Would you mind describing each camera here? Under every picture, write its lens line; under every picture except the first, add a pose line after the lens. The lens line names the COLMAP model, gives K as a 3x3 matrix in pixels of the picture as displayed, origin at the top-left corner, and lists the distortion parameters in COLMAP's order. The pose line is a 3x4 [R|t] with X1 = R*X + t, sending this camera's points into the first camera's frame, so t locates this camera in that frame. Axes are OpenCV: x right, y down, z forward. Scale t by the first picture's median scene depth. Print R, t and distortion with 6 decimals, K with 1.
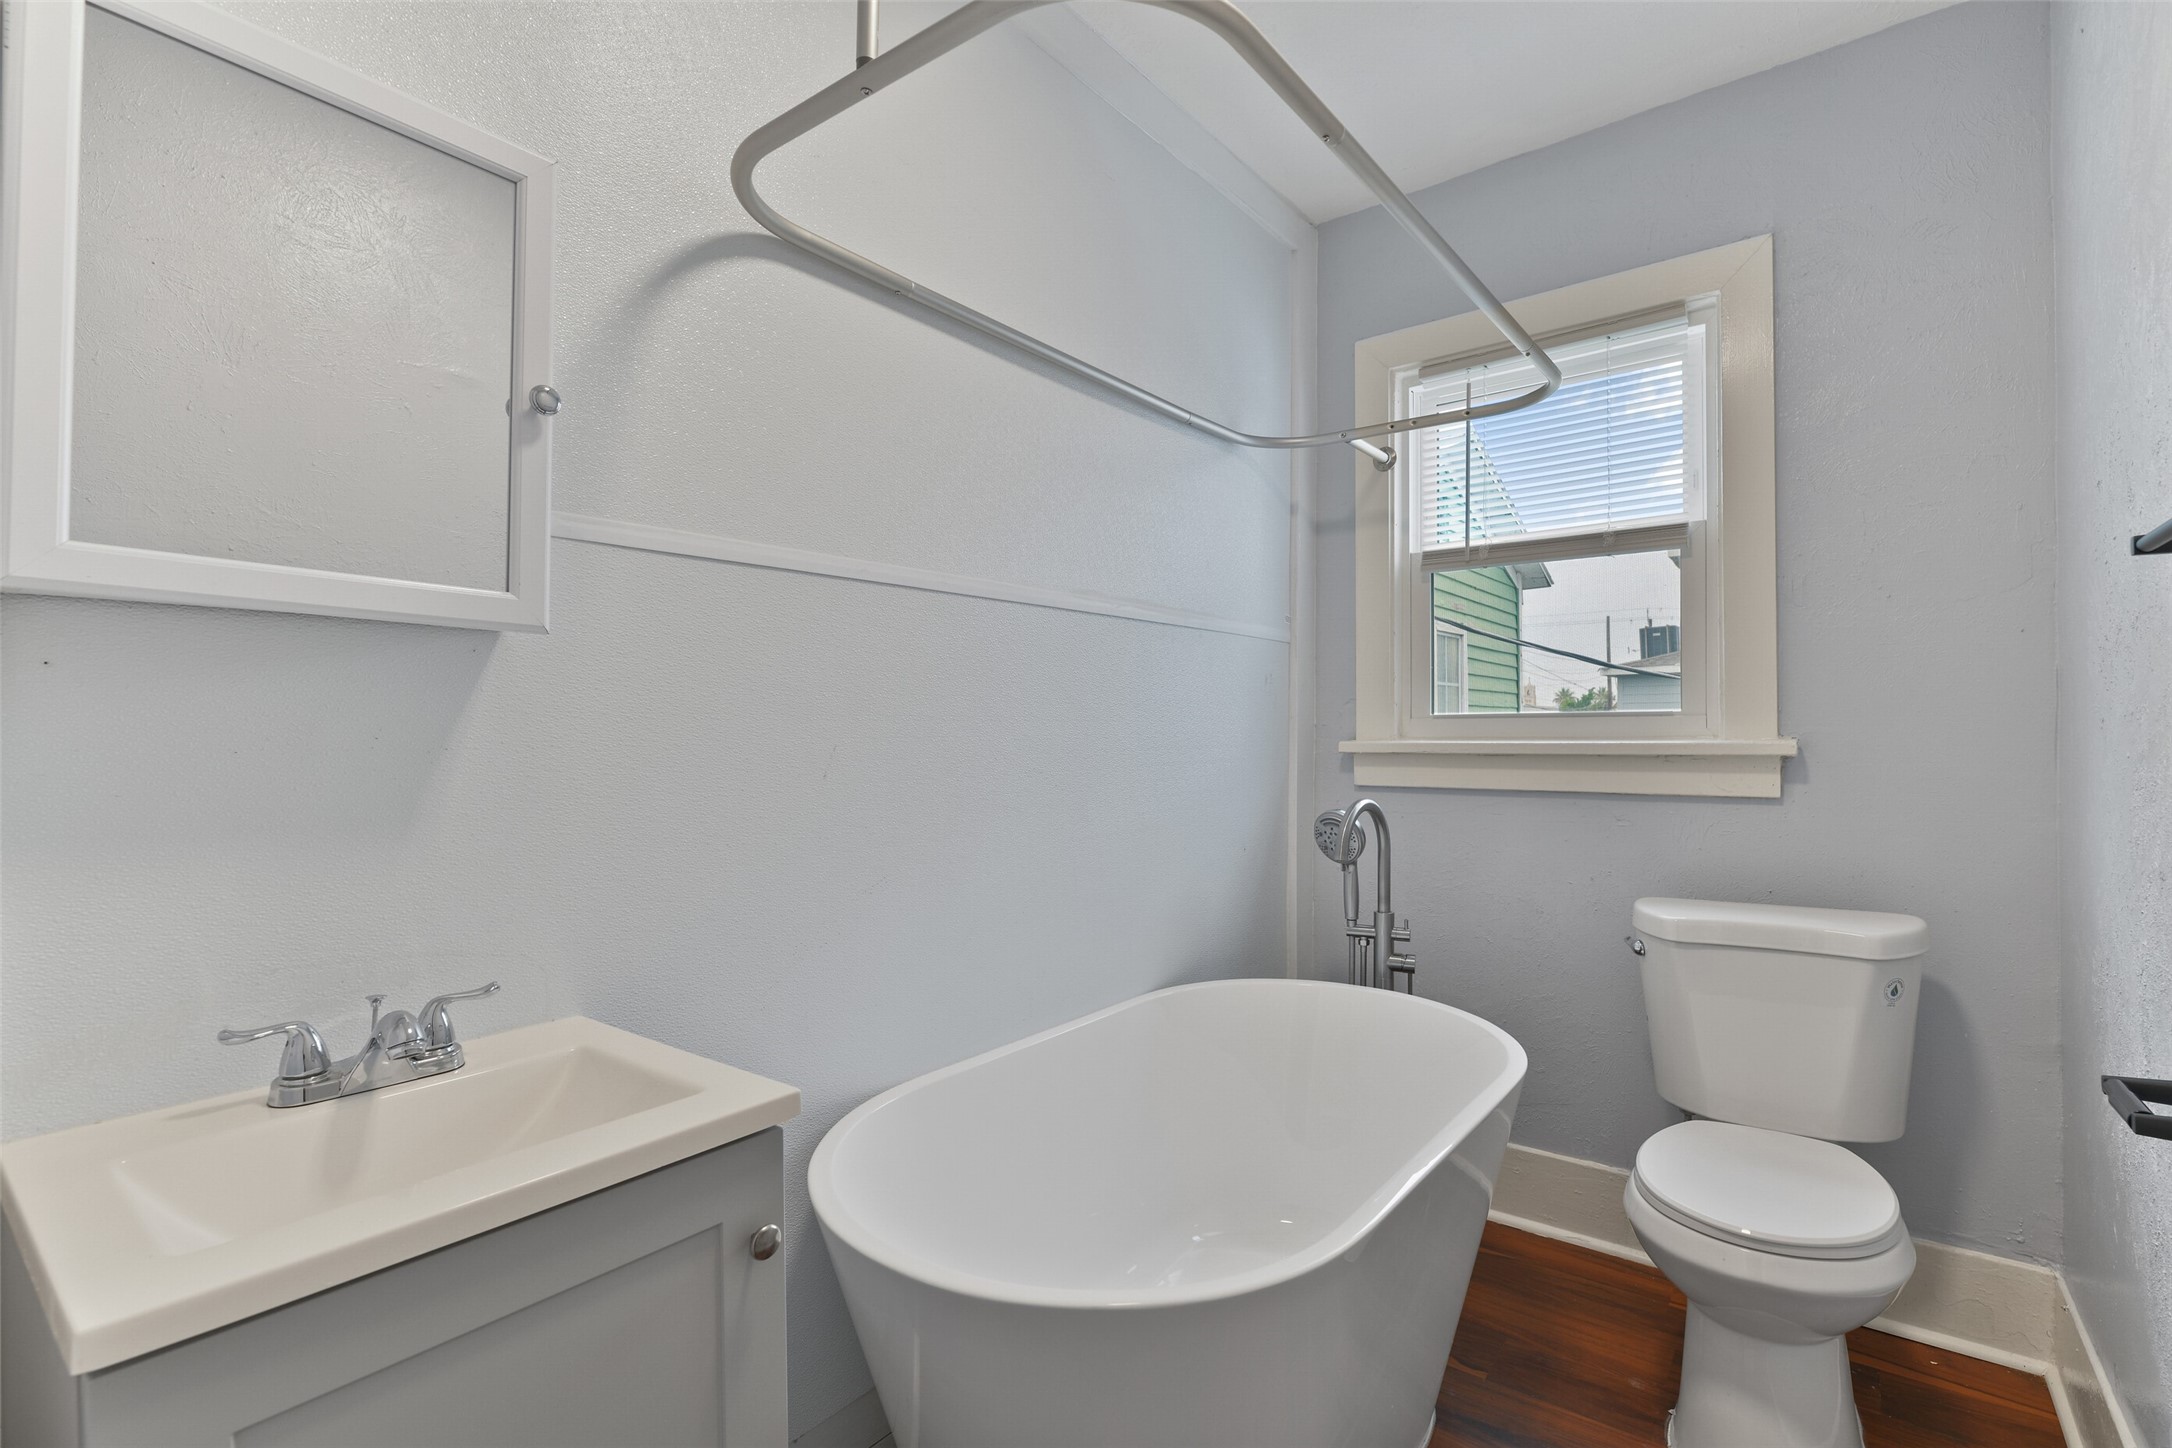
lens RADIAL K [[1003.9, 0, 1075.7], [0, 1003.9, 723.0], [0, 0, 1]] dist [0.001976, -0.005862]
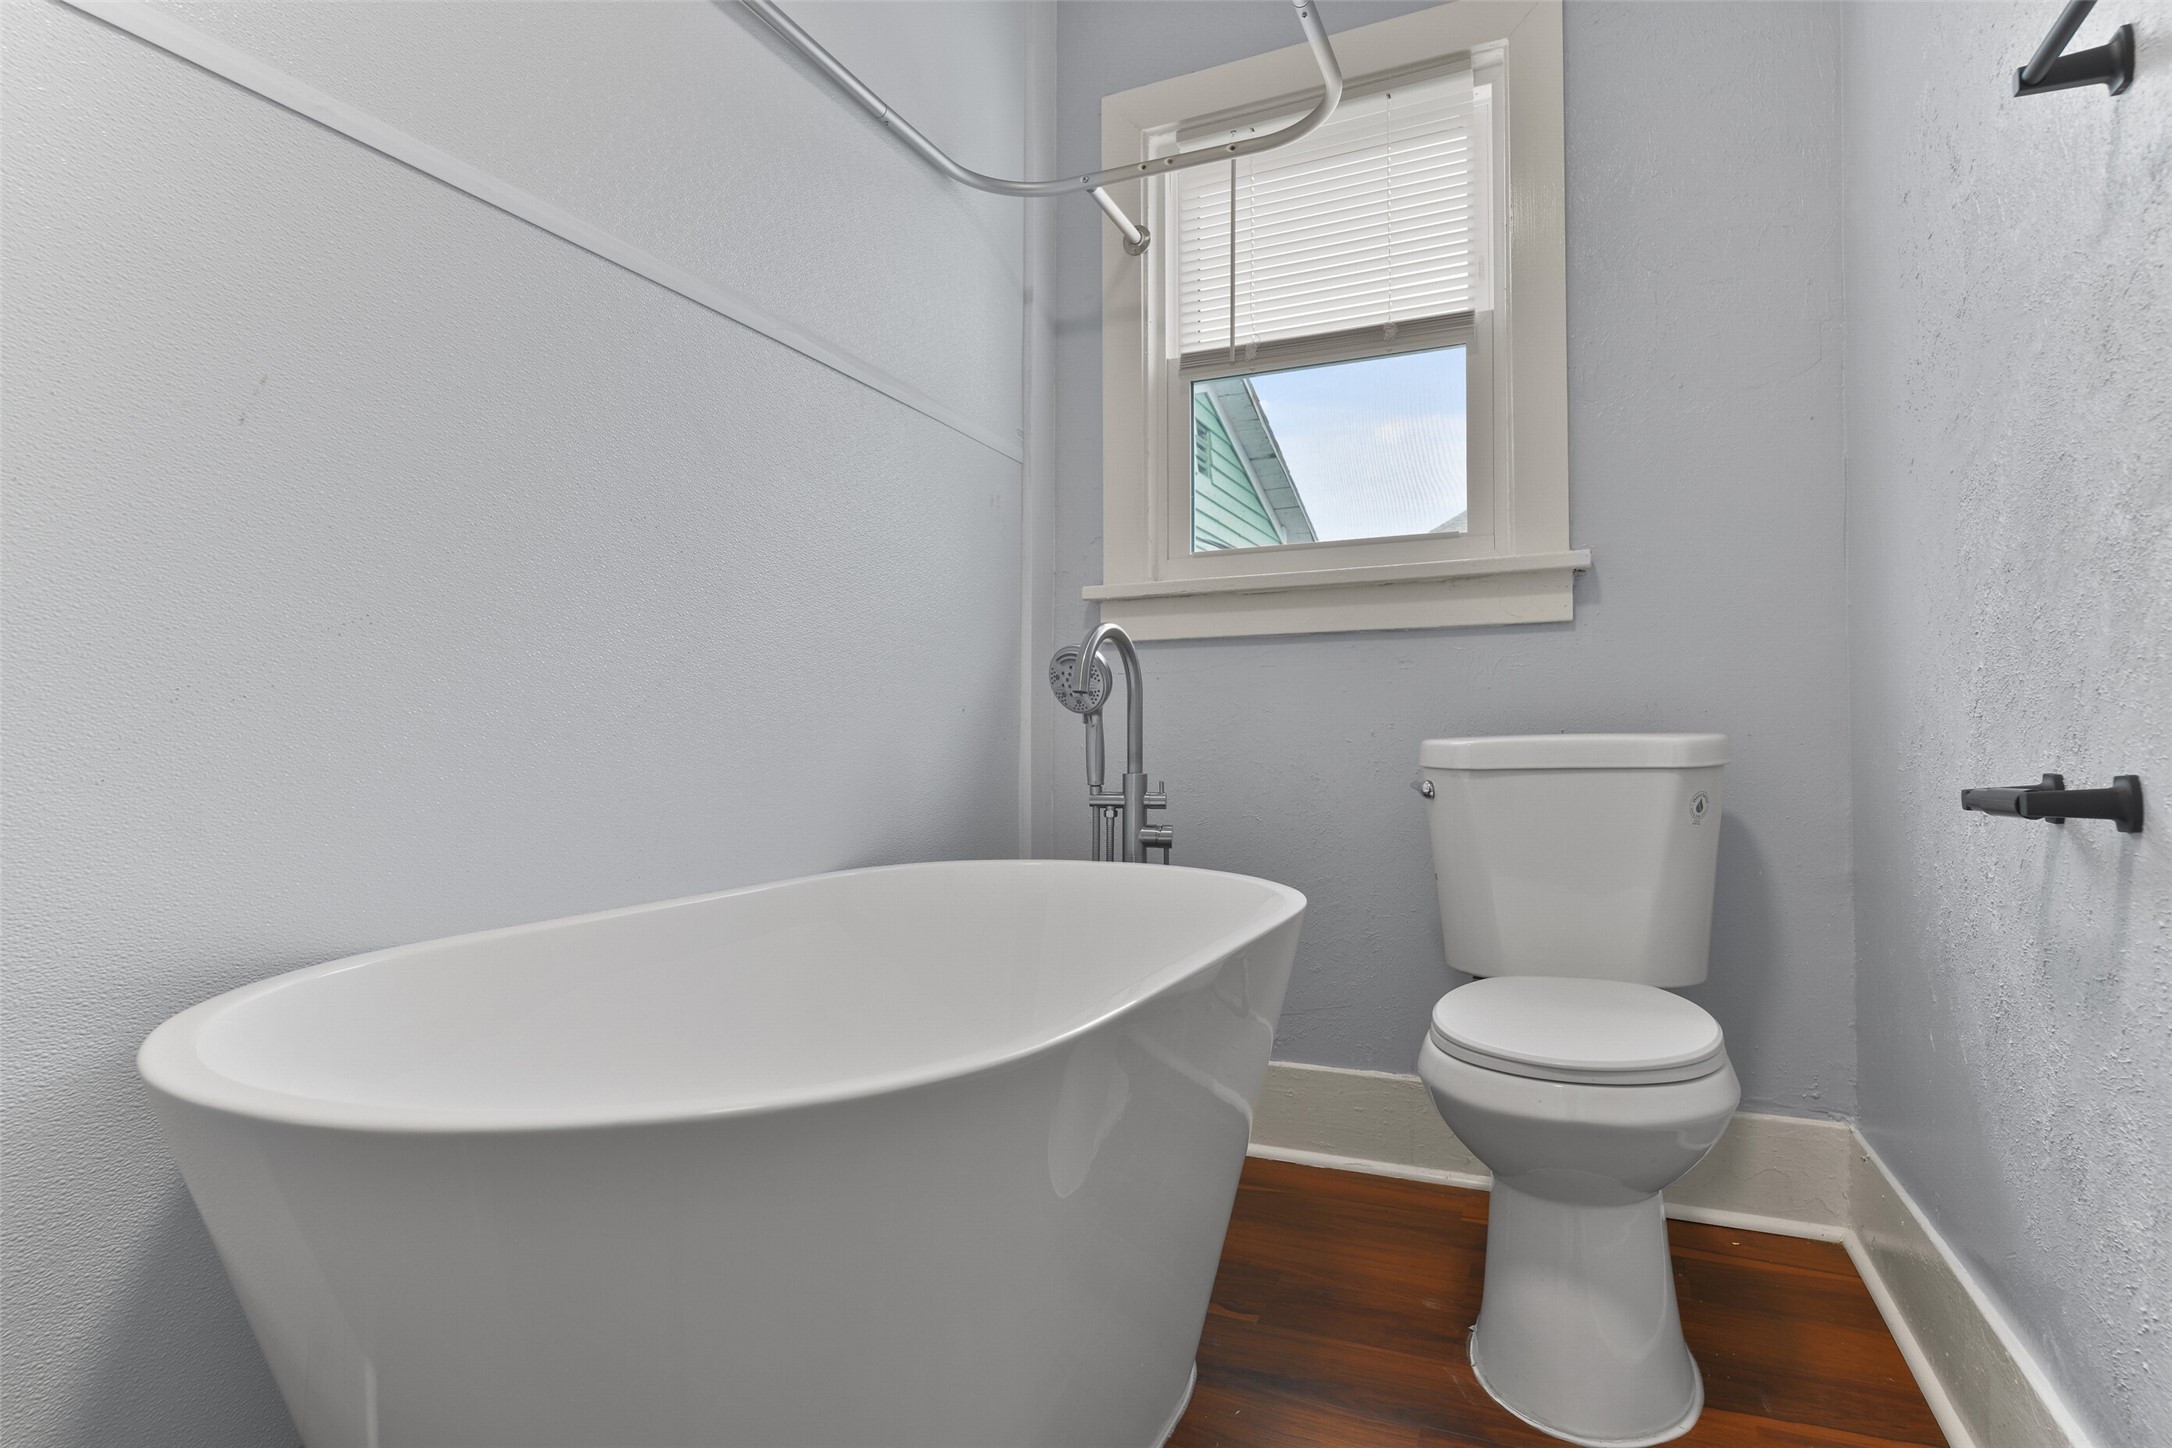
lens RADIAL K [[1143.0, 0, 1083.0], [0, 1143.0, 719.0], [0, 0, 1]] dist [0.003784, -0.011154]
pose [[0.970141, 0.001859, 0.242533, 0.048238], [-0.000134, 0.999975, -0.007127, 0.153550], [-0.242540, 0.006881, 0.970117, 0.133322]]
